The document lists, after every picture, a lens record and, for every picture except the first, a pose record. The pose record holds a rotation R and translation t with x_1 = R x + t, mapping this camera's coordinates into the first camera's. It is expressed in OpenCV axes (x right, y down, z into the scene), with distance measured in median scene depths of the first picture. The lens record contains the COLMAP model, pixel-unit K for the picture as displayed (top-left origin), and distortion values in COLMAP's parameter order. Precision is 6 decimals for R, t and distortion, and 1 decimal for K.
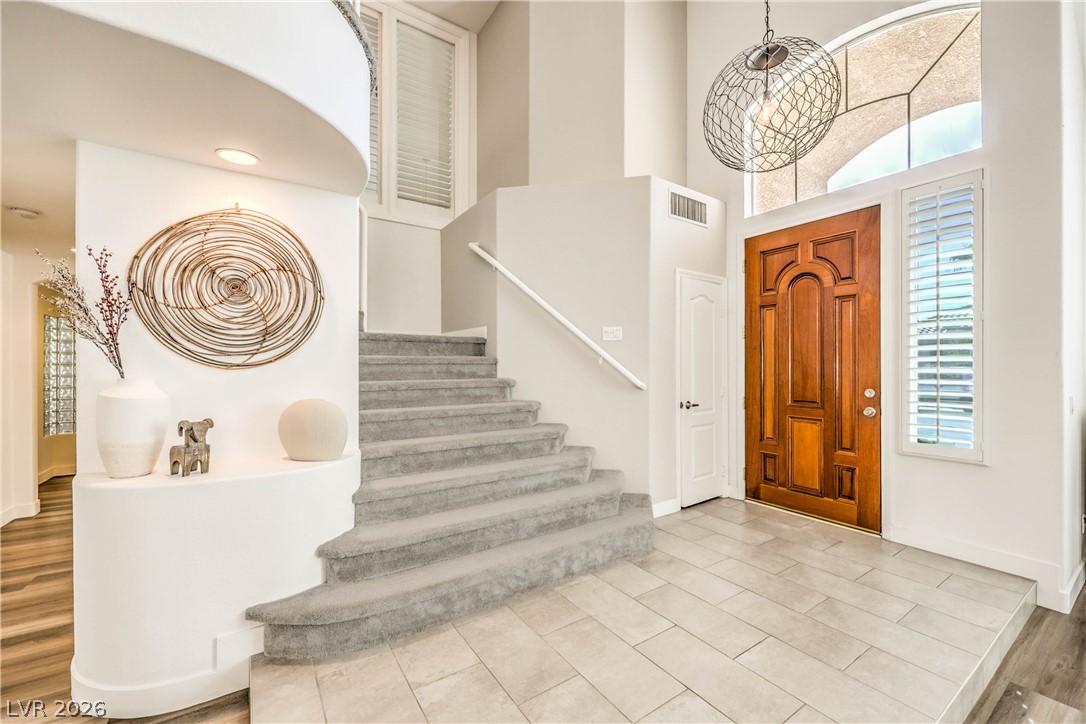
lens RADIAL K [[439.4, 0, 540.7], [0, 439.4, 365.1], [0, 0, 1]] dist [-0.001935, 0.000020]
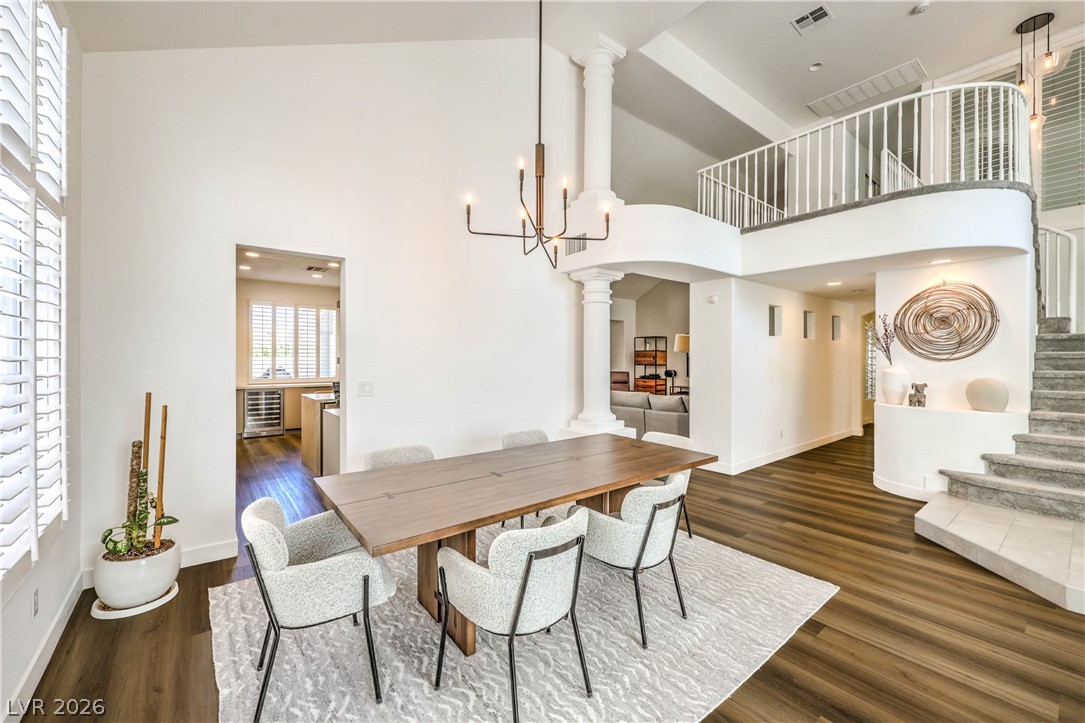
lens RADIAL K [[439.0, 0, 540.5], [0, 439.0, 361.6], [0, 0, 1]] dist [-0.001935, 0.000020]
pose [[0.083083, 0.002531, -0.996539, 1.236981], [-0.001728, 0.999996, 0.002396, 0.008669], [0.996541, 0.001523, 0.083087, -1.082514]]
